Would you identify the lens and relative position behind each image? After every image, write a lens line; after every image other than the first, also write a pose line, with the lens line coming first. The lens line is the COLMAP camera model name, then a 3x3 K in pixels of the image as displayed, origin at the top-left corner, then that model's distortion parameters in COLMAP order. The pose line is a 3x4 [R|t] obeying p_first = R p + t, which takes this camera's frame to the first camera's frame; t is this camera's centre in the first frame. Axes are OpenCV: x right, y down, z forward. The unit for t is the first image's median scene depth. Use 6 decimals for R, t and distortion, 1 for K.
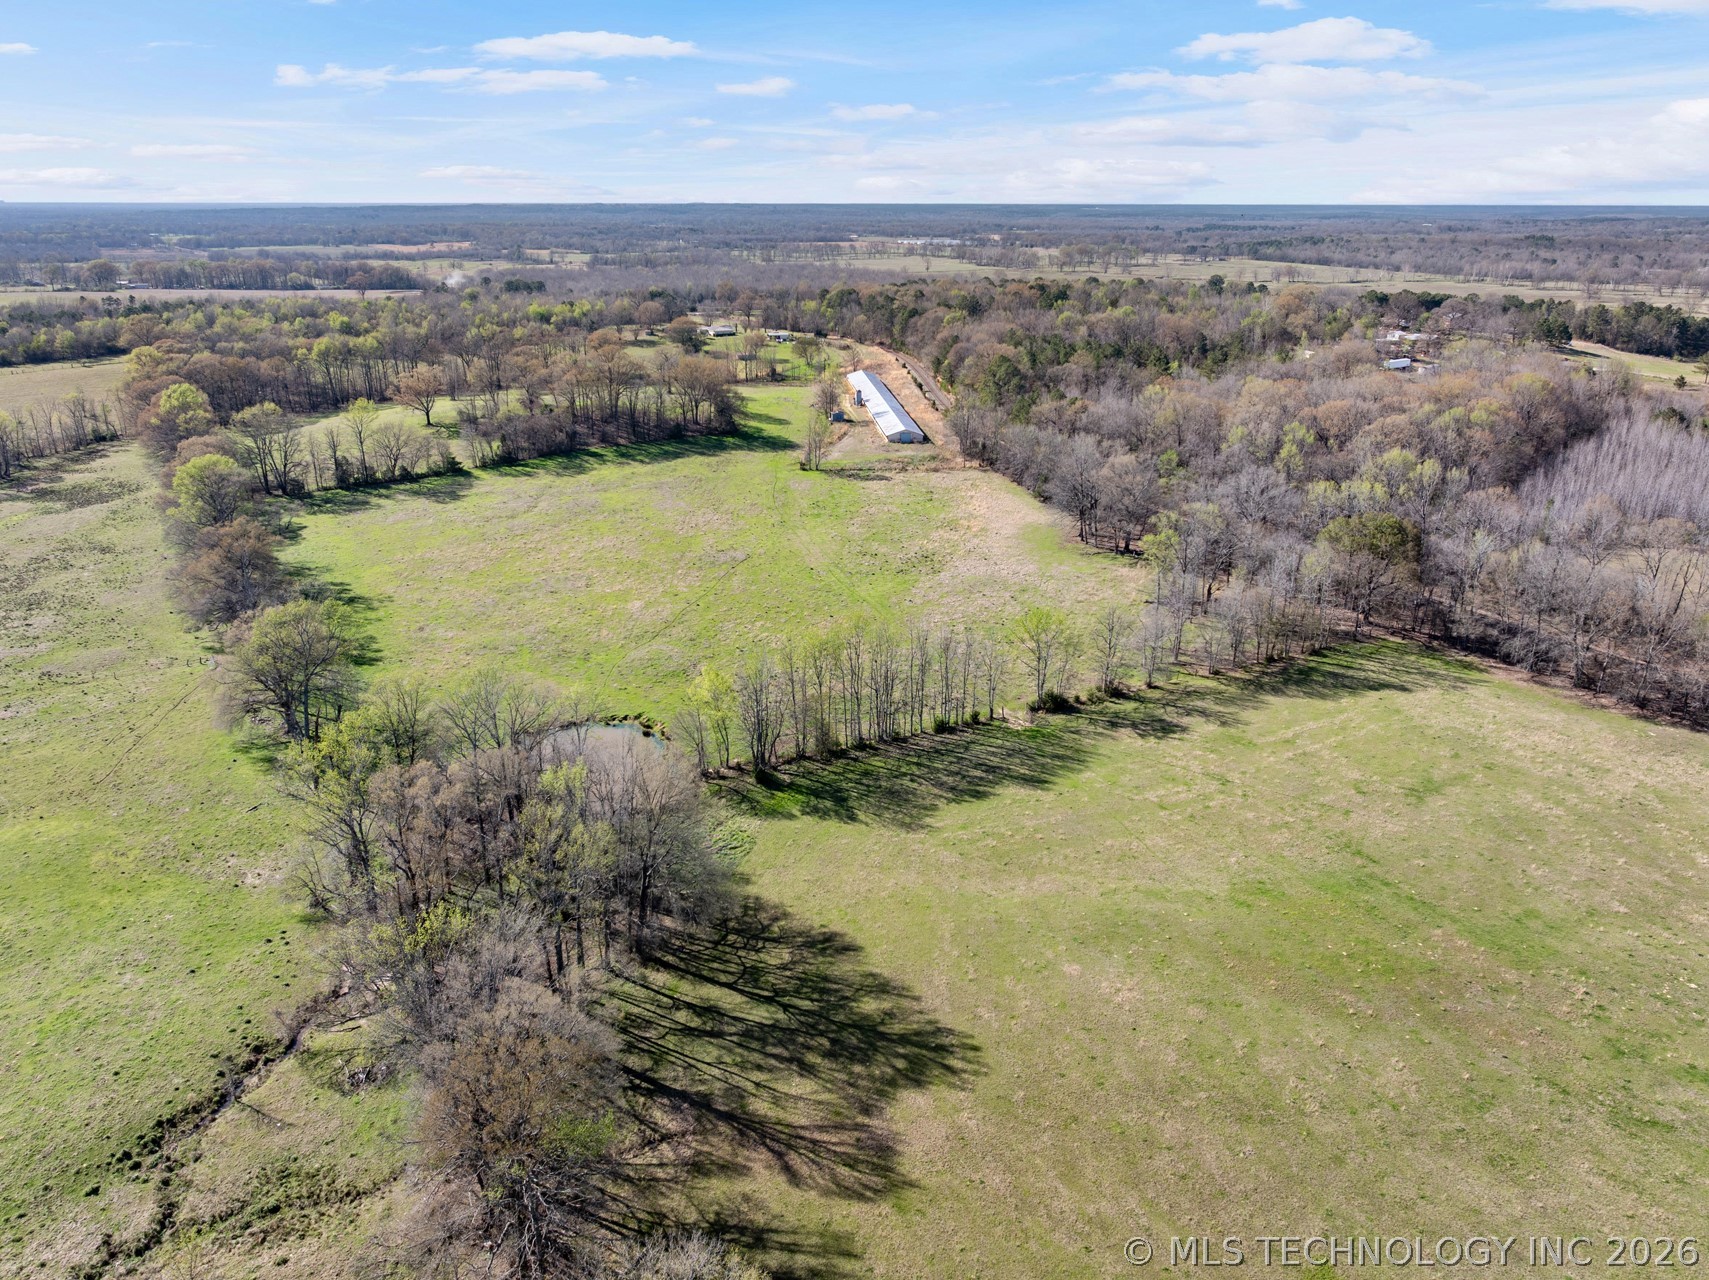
lens RADIAL K [[1206.6, 0, 819.0], [0, 1206.6, 643.3], [0, 0, 1]] dist [-0.012568, -0.001862]
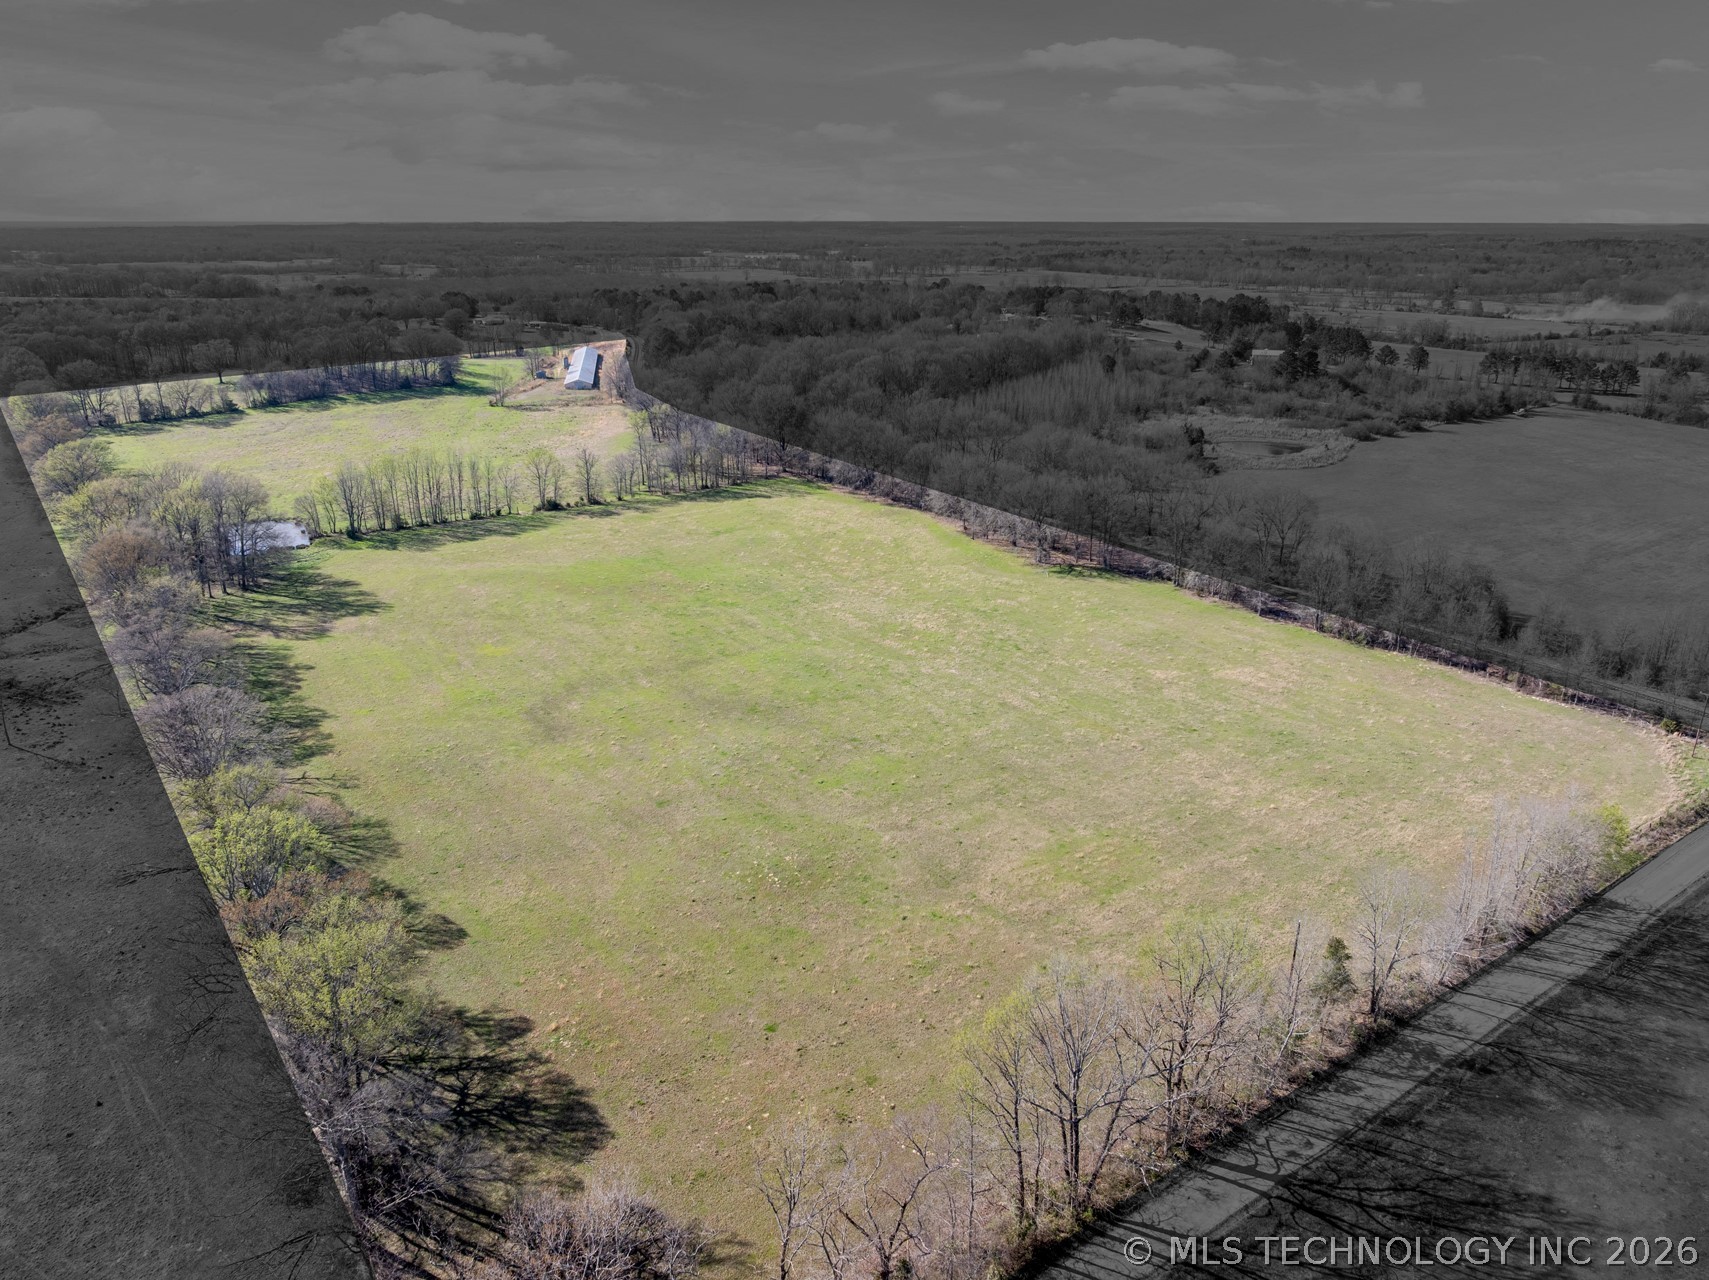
lens RADIAL K [[1206.6, 0, 841.1], [0, 1206.6, 660.4], [0, 0, 1]] dist [-0.012568, -0.001862]
pose [[0.995909, -0.031076, 0.084853, 0.253348], [0.031266, 0.999511, -0.000906, 0.158249], [-0.084784, 0.003556, 0.996393, -0.404127]]
